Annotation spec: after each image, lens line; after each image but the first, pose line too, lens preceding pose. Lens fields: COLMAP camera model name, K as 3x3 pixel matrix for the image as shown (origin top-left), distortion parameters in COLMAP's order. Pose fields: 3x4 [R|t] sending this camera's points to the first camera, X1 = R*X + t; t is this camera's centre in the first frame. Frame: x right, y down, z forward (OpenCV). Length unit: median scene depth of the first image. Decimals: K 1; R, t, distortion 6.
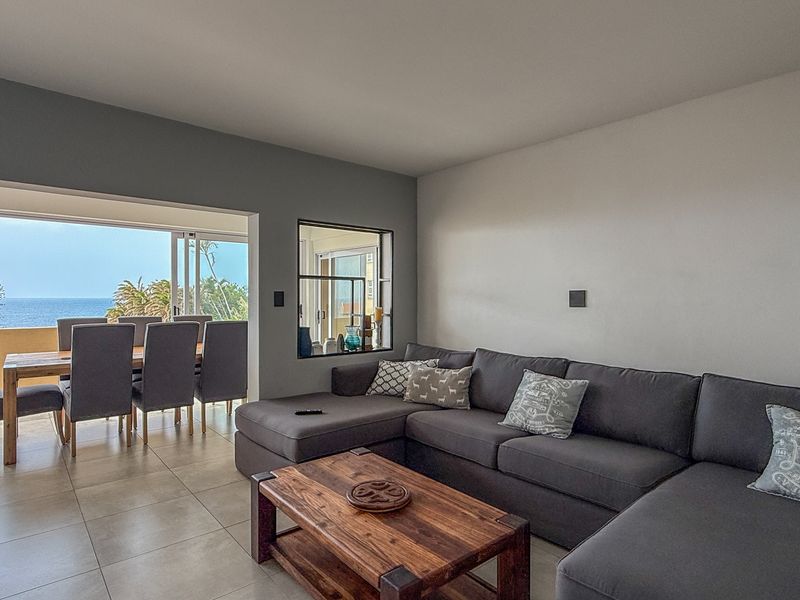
lens RADIAL K [[456.4, 0, 400.0], [0, 456.4, 300.0], [0, 0, 1]] dist [0.003992, -0.000354]
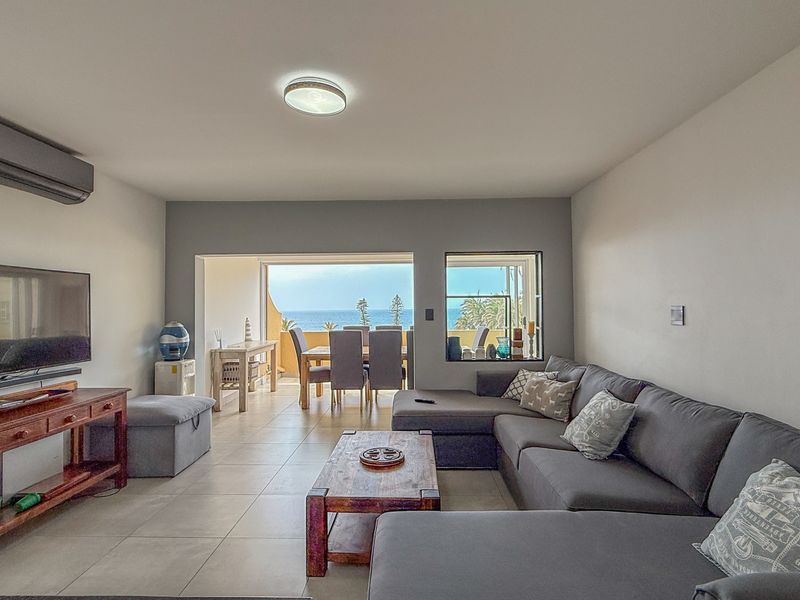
lens RADIAL K [[425.7, 0, 400.0], [0, 425.7, 300.0], [0, 0, 1]] dist [0.001671, -0.000300]
pose [[0.744560, -0.022716, -0.667169, 0.460519], [0.008286, 0.999658, -0.024789, -0.014324], [0.667505, 0.012929, 0.744493, 0.022005]]
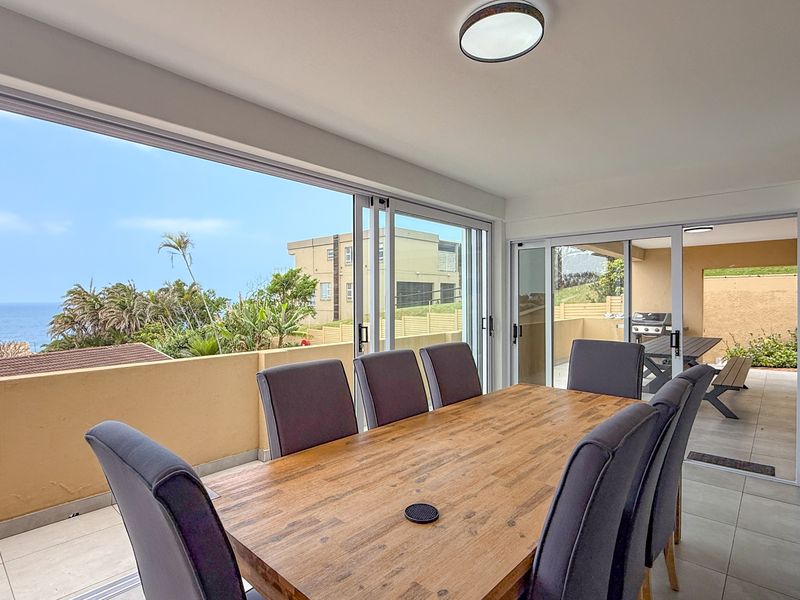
lens RADIAL K [[425.7, 0, 400.0], [0, 425.7, 300.0], [0, 0, 1]] dist [0.001671, -0.000300]
pose [[0.990888, -0.007518, 0.134476, -0.789738], [0.008037, 0.999962, -0.003319, -0.023496], [-0.134446, 0.004369, 0.990911, 0.710448]]
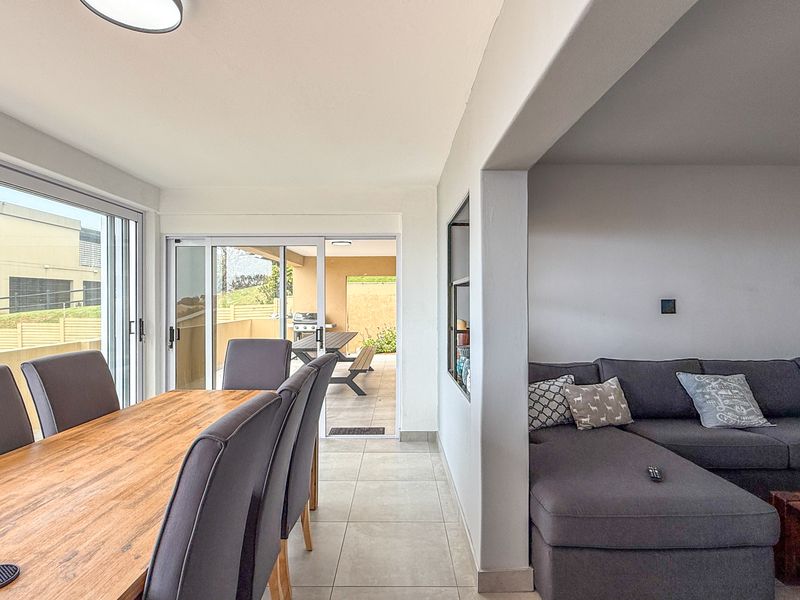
lens RADIAL K [[425.7, 0, 400.0], [0, 425.7, 300.0], [0, 0, 1]] dist [0.001671, -0.000300]
pose [[0.652440, -0.003458, 0.757832, -0.757919], [0.008381, 0.999961, -0.002653, -0.018946], [-0.757794, 0.008082, 0.652444, 0.689116]]
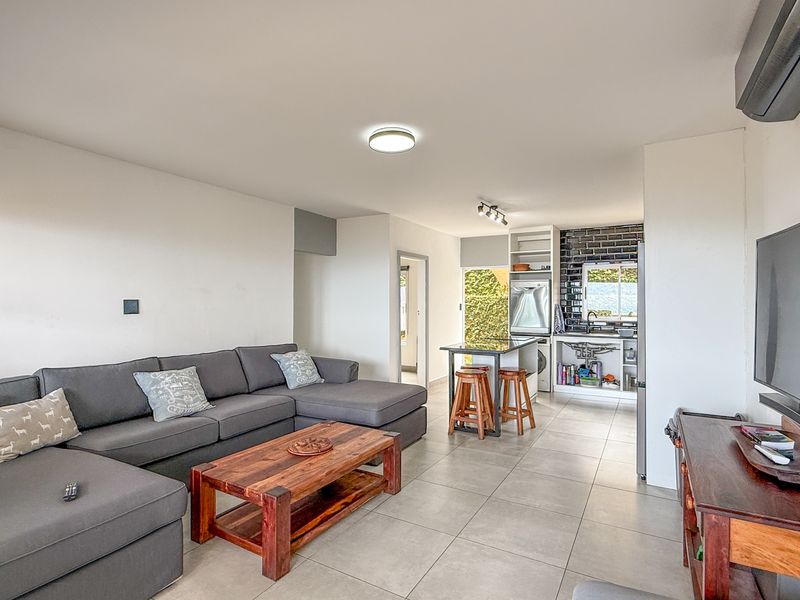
lens RADIAL K [[425.7, 0, 400.0], [0, 425.7, 300.0], [0, 0, 1]] dist [0.001671, -0.000300]
pose [[-0.328345, -0.001936, 0.944556, -0.727020], [-0.001458, 0.999998, 0.001542, -0.019101], [-0.944557, -0.000870, -0.328347, 0.606547]]
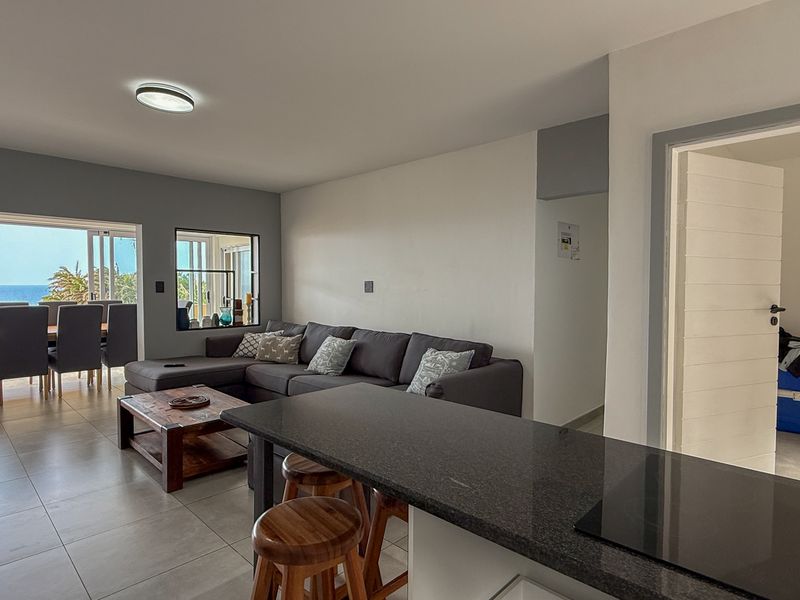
lens RADIAL K [[456.4, 0, 400.0], [0, 456.4, 300.0], [0, 0, 1]] dist [0.003992, -0.000354]
pose [[0.995801, -0.004904, 0.091412, 0.302761], [0.002203, 0.999559, 0.029626, -0.002613], [-0.091517, -0.029300, 0.995372, -0.398518]]
